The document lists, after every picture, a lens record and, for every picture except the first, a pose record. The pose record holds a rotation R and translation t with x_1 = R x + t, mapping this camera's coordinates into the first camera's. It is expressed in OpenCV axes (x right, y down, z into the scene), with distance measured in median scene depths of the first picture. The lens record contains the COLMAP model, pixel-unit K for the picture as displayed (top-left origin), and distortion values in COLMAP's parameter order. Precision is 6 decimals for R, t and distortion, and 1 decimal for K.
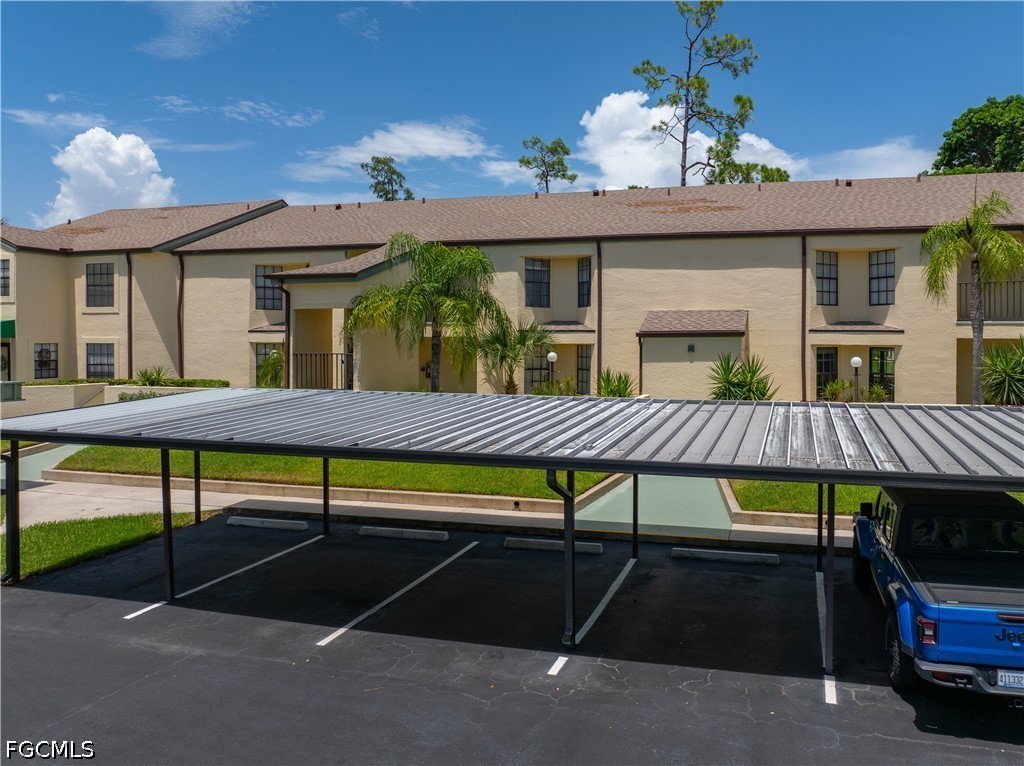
lens RADIAL K [[747.0, 0, 604.7], [0, 747.0, 352.4], [0, 0, 1]] dist [-0.041877, 0.005831]
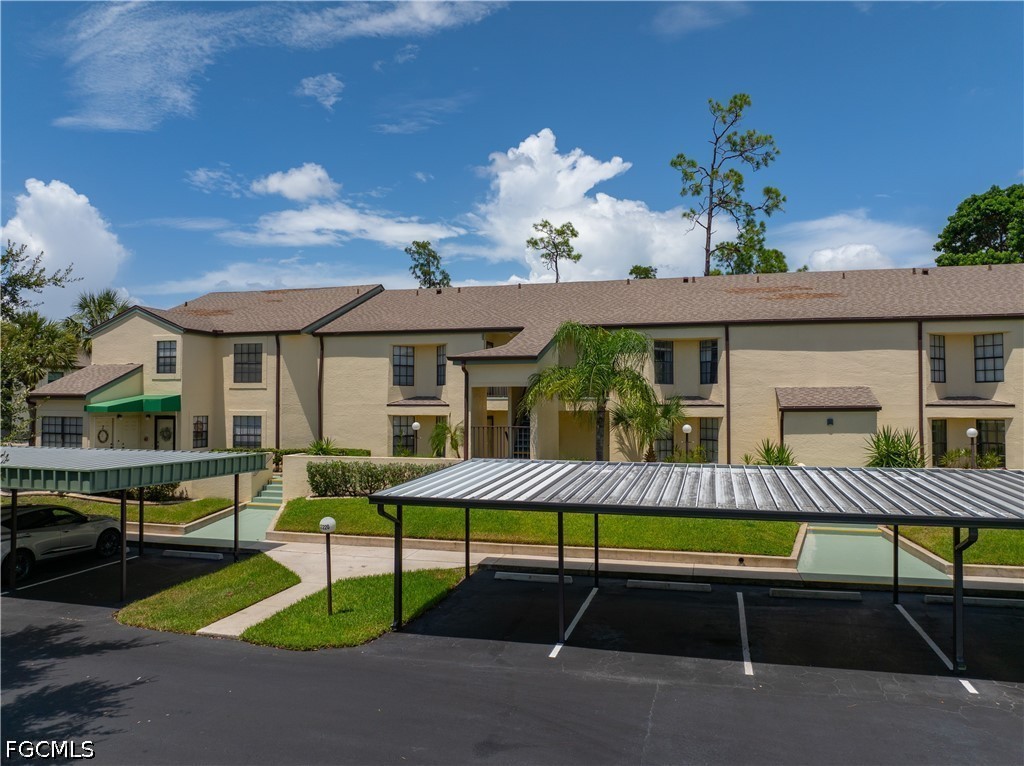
lens RADIAL K [[719.9, 0, 512.0], [0, 719.9, 383.0], [0, 0, 1]] dist [-0.039321, -0.000244]
pose [[0.999791, -0.002405, -0.020325, -0.294780], [0.001451, 0.998901, -0.046846, -0.011885], [0.020416, 0.046807, 0.998695, -0.080015]]
